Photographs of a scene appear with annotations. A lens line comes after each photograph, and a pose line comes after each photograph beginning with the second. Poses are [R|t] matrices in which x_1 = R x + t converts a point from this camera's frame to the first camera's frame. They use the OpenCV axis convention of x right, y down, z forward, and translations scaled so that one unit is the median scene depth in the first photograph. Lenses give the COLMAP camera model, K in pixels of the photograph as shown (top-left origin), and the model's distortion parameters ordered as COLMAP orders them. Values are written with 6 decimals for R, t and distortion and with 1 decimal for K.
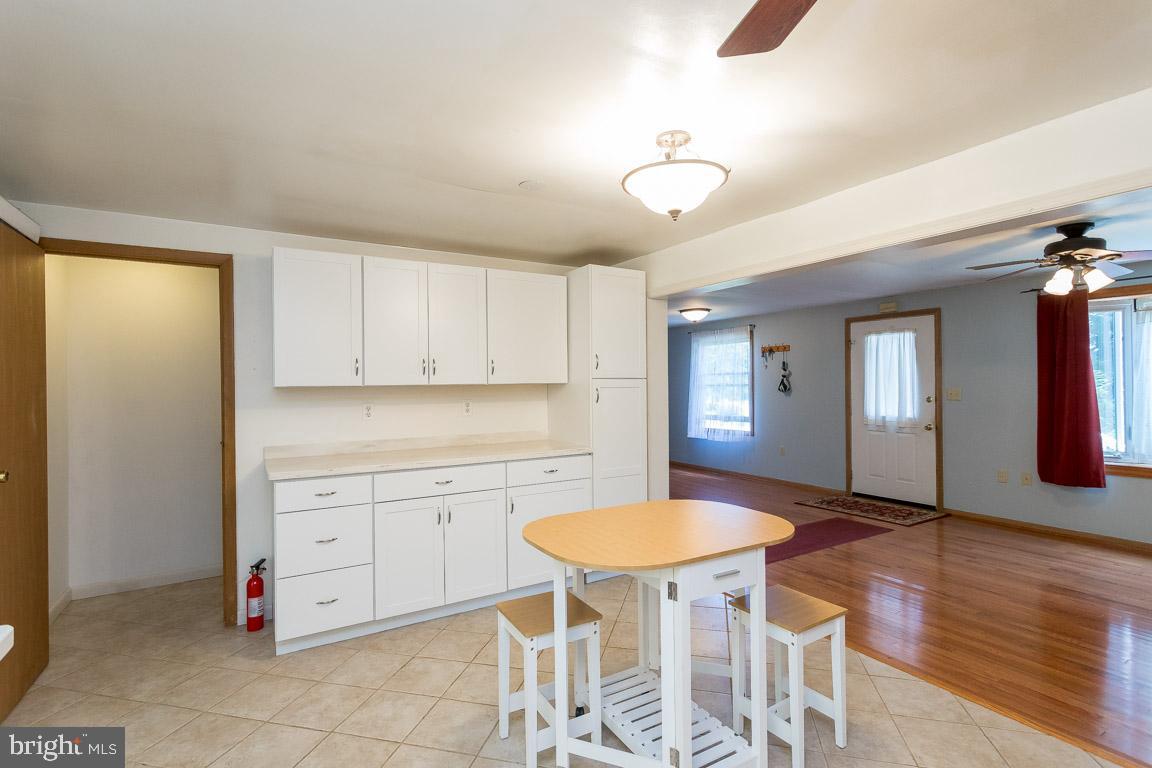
lens RADIAL K [[548.2, 0, 572.1], [0, 548.2, 380.4], [0, 0, 1]] dist [0.001538, 0.002806]
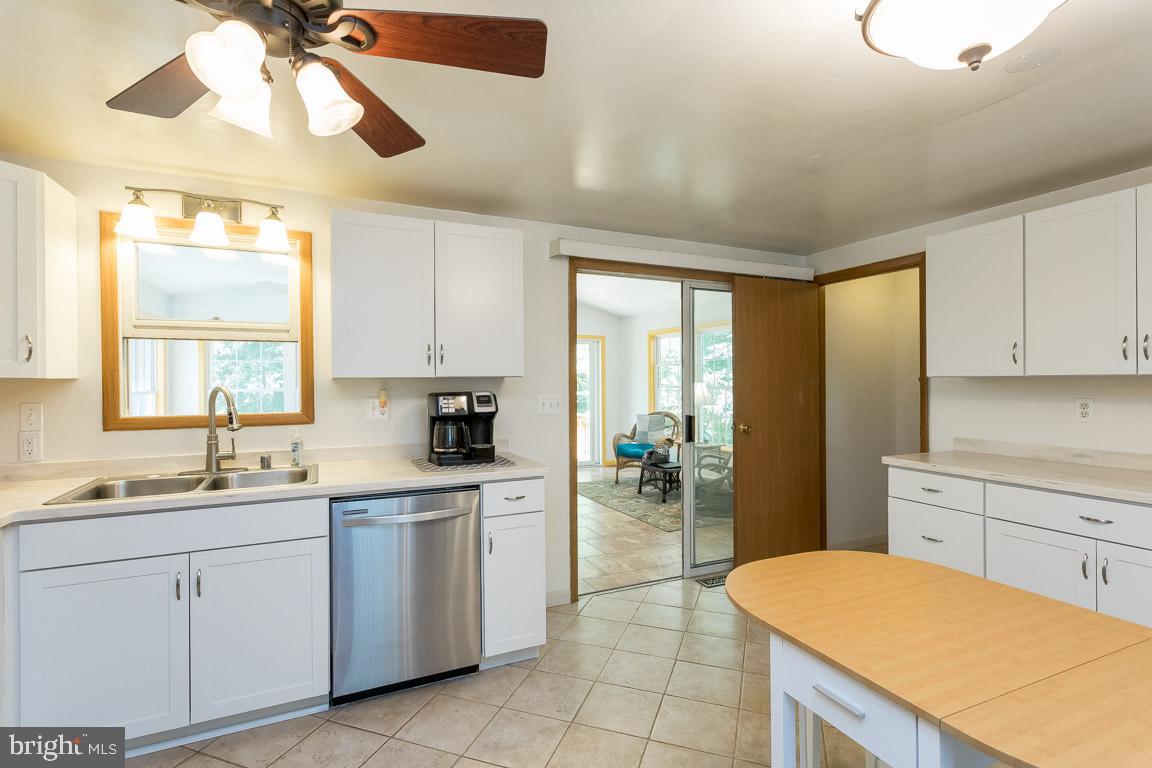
lens RADIAL K [[548.2, 0, 577.4], [0, 548.2, 385.7], [0, 0, 1]] dist [0.001538, 0.002806]
pose [[-0.106876, 0.021924, -0.994031, 0.276936], [0.014125, 0.999689, 0.020531, -0.001118], [0.994172, -0.011847, -0.107153, 0.244340]]
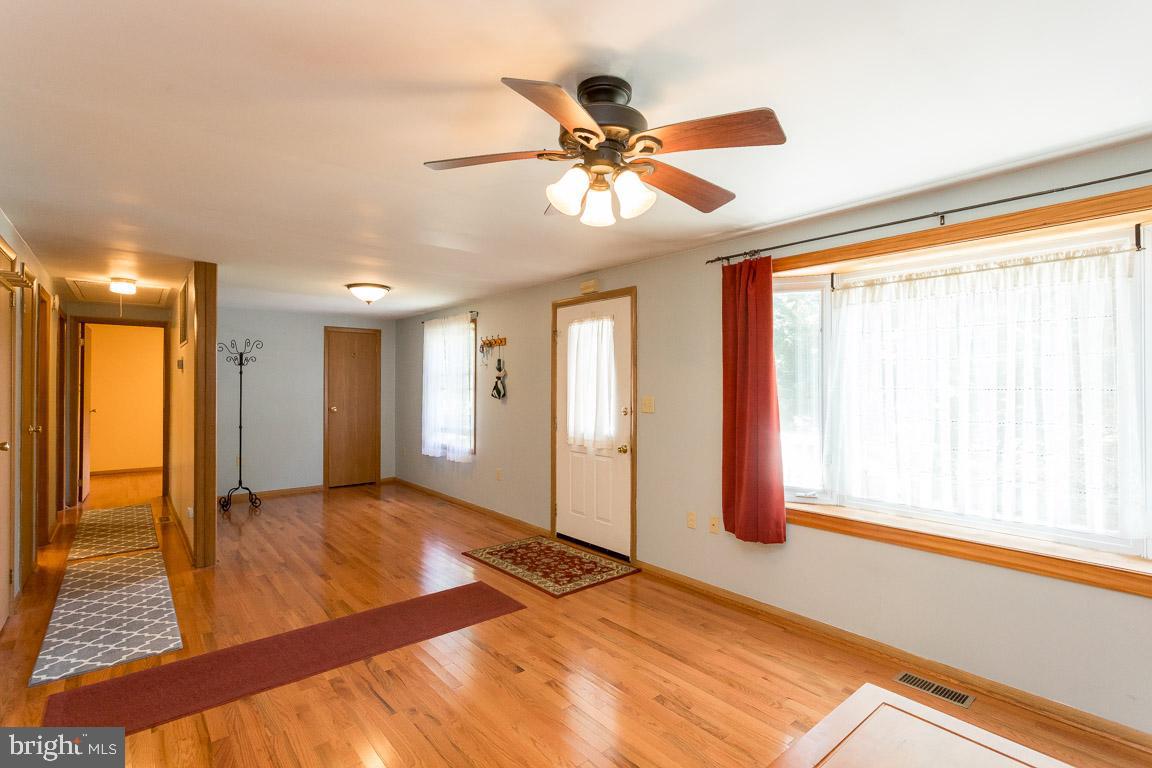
lens RADIAL K [[548.2, 0, 575.4], [0, 548.2, 380.6], [0, 0, 1]] dist [0.001538, 0.002806]
pose [[0.989303, 0.010291, 0.145510, 0.475931], [-0.010220, 0.999947, -0.001231, -0.004851], [-0.145515, -0.000269, 0.989356, 0.282302]]
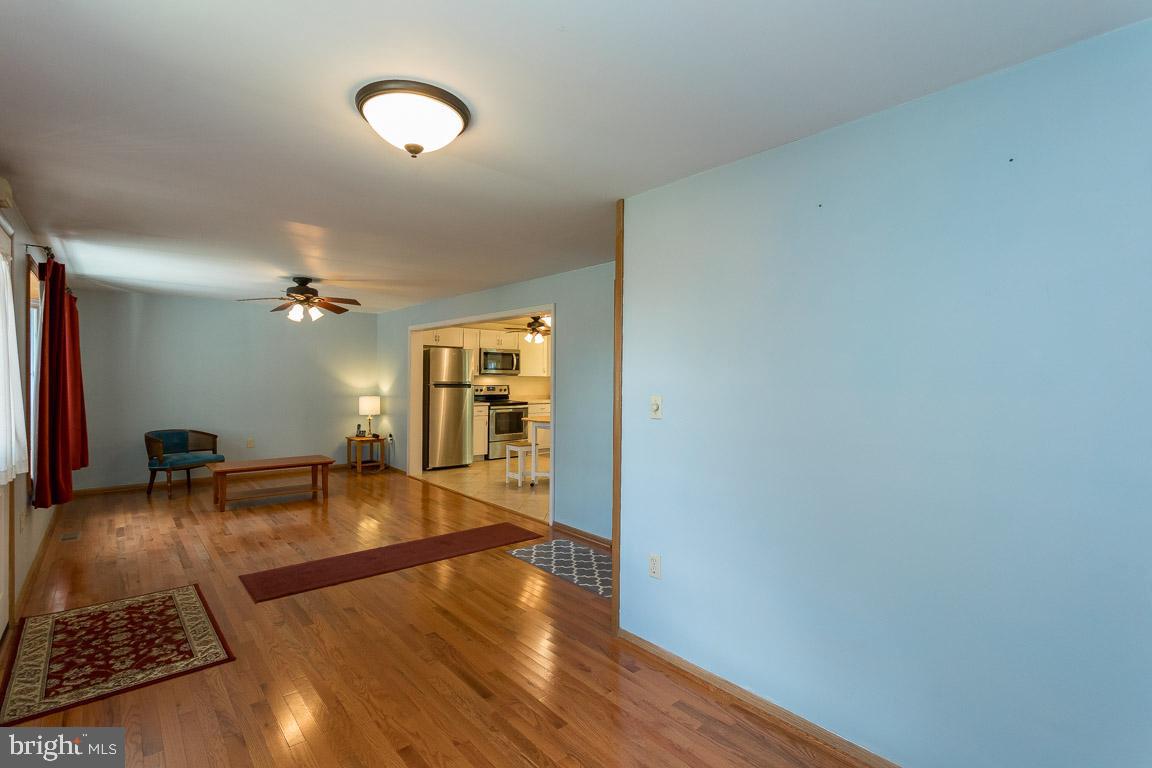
lens RADIAL K [[548.2, 0, 573.6], [0, 548.2, 382.3], [0, 0, 1]] dist [0.001538, 0.002806]
pose [[-0.987301, 0.003126, -0.158829, 0.227236], [0.002767, 0.999993, 0.002482, 0.010236], [0.158836, 0.002011, -0.987303, 1.562764]]
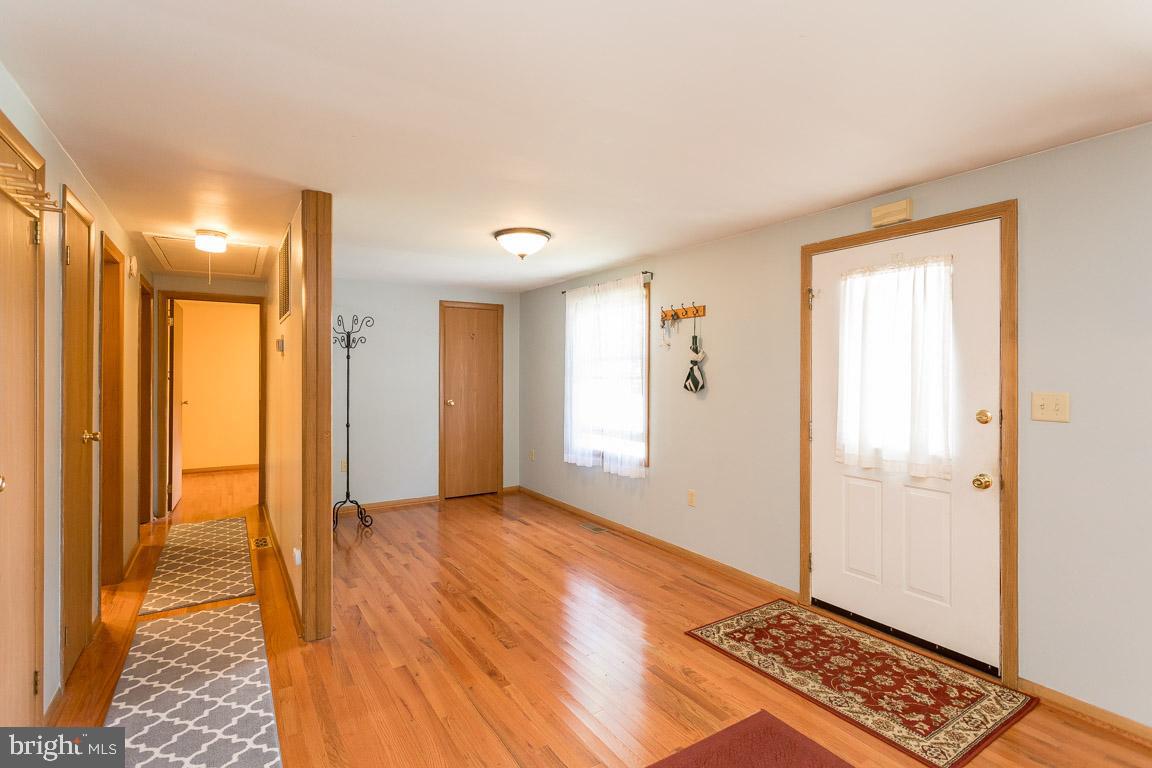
lens RADIAL K [[548.2, 0, 569.3], [0, 548.2, 370.9], [0, 0, 1]] dist [0.001538, 0.002806]
pose [[0.999785, 0.009800, 0.018259, 0.315894], [-0.009869, 0.999944, 0.003689, -0.000068], [-0.018222, -0.003869, 0.999826, 0.573061]]
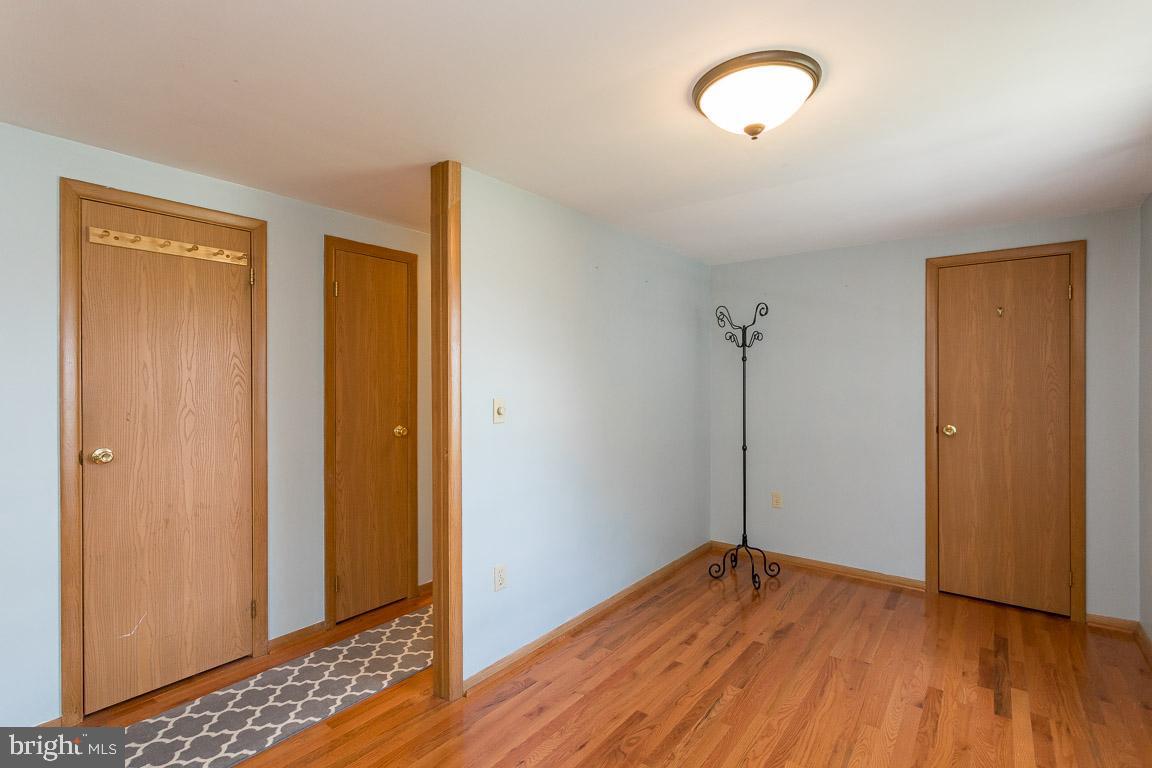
lens RADIAL K [[548.2, 0, 576.8], [0, 548.2, 380.2], [0, 0, 1]] dist [0.001538, 0.002806]
pose [[0.369093, 0.010112, -0.929337, 0.519177], [0.001541, 0.999933, 0.011492, 0.002887], [0.929391, -0.005674, 0.369053, 1.010078]]
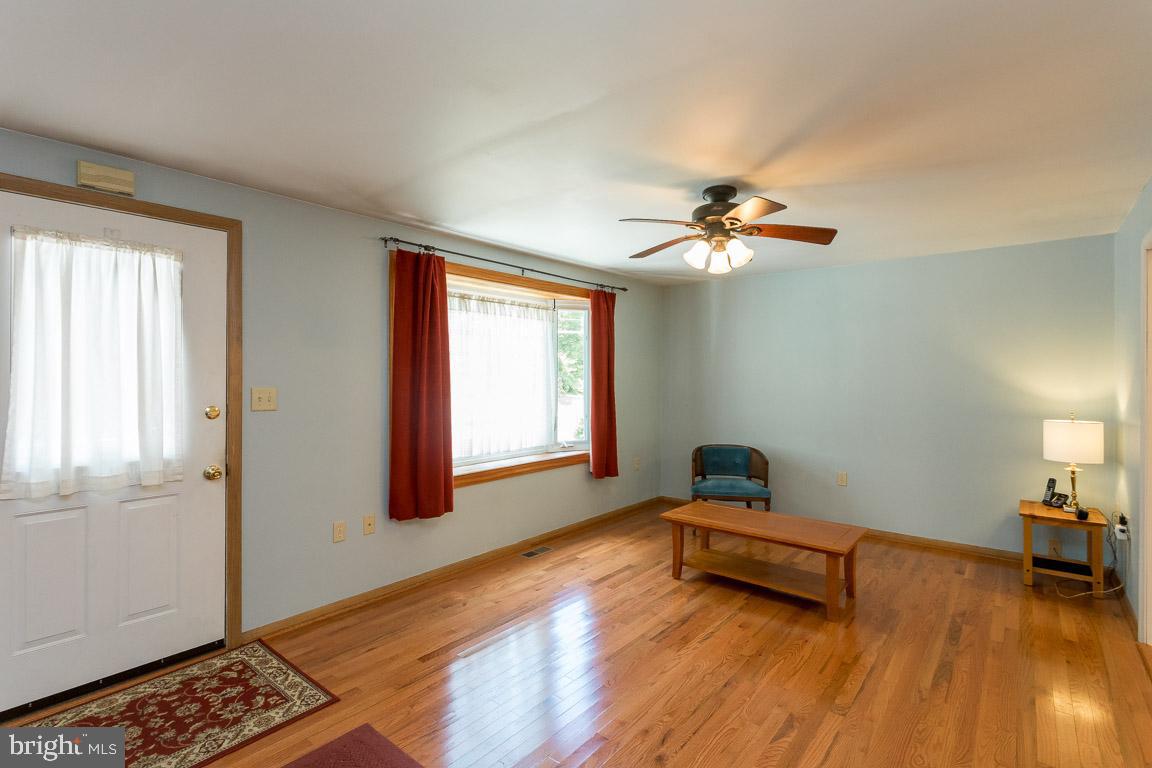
lens RADIAL K [[548.2, 0, 575.8], [0, 548.2, 377.0], [0, 0, 1]] dist [0.001538, 0.002806]
pose [[-0.331089, 0.003244, 0.943594, 0.115280], [-0.006298, 0.999964, -0.005648, 0.005032], [-0.943579, -0.007812, -0.331057, 0.862039]]
